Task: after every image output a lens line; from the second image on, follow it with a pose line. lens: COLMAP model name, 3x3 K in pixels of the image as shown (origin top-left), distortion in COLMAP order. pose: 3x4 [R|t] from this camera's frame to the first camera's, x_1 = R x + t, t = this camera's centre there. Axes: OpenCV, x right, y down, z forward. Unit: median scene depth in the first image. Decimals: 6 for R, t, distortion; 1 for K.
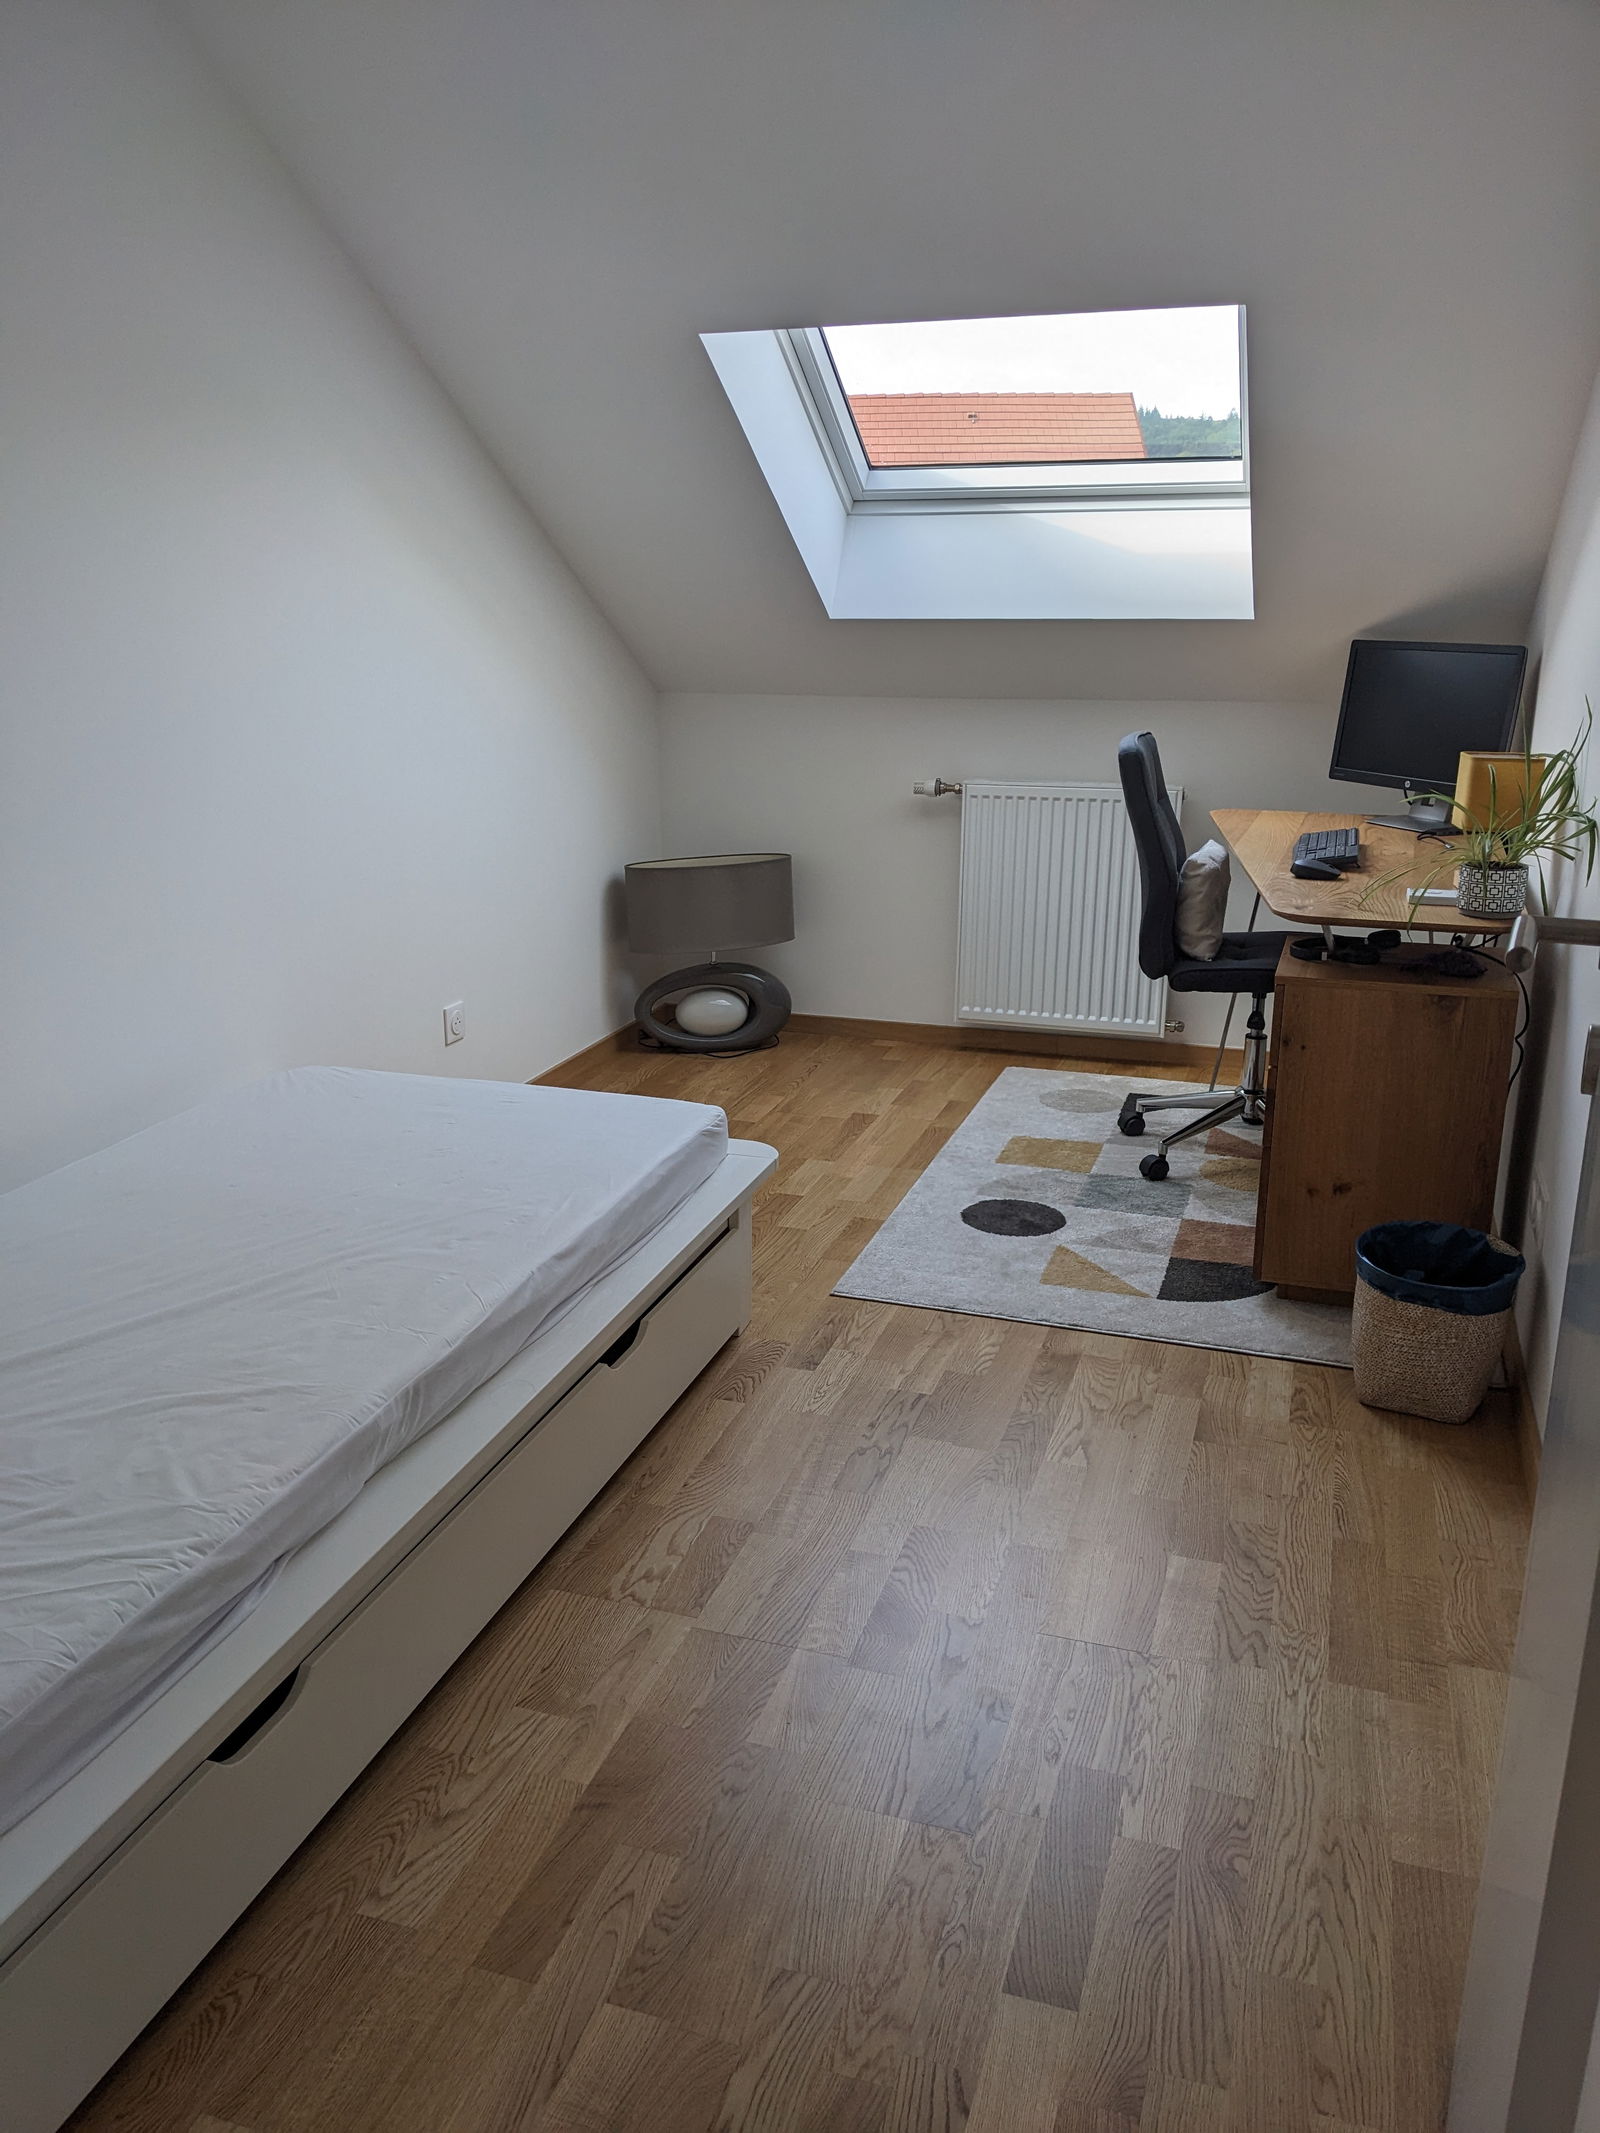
lens RADIAL K [[1674.6, 0, 780.0], [0, 1674.6, 1077.4], [0, 0, 1]] dist [0.042989, -0.058017]
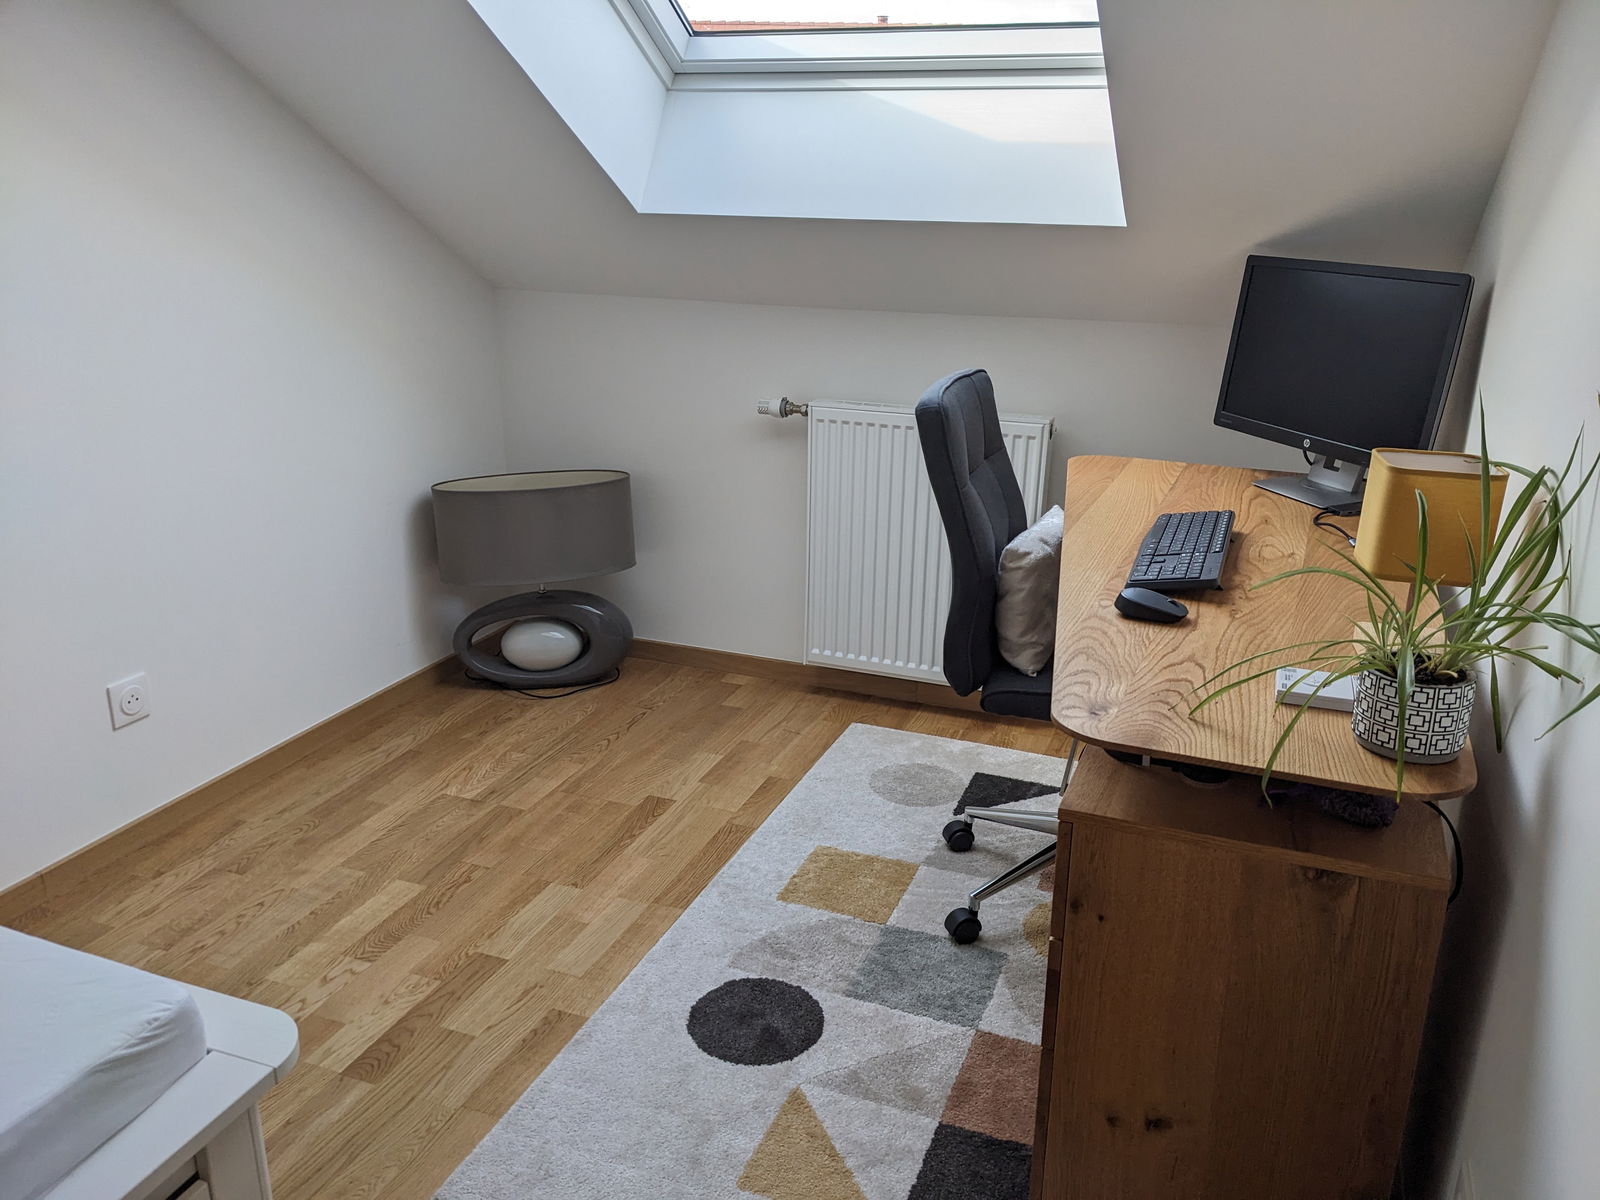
lens RADIAL K [[1256.2, 0, 826.5], [0, 1256.2, 608.3], [0, 0, 1]] dist [0.042989, -0.058017]
pose [[0.999369, 0.026374, -0.023789, 0.163145], [-0.025306, 0.998705, 0.044127, -0.116400], [0.024922, -0.043497, 0.998743, 0.398078]]
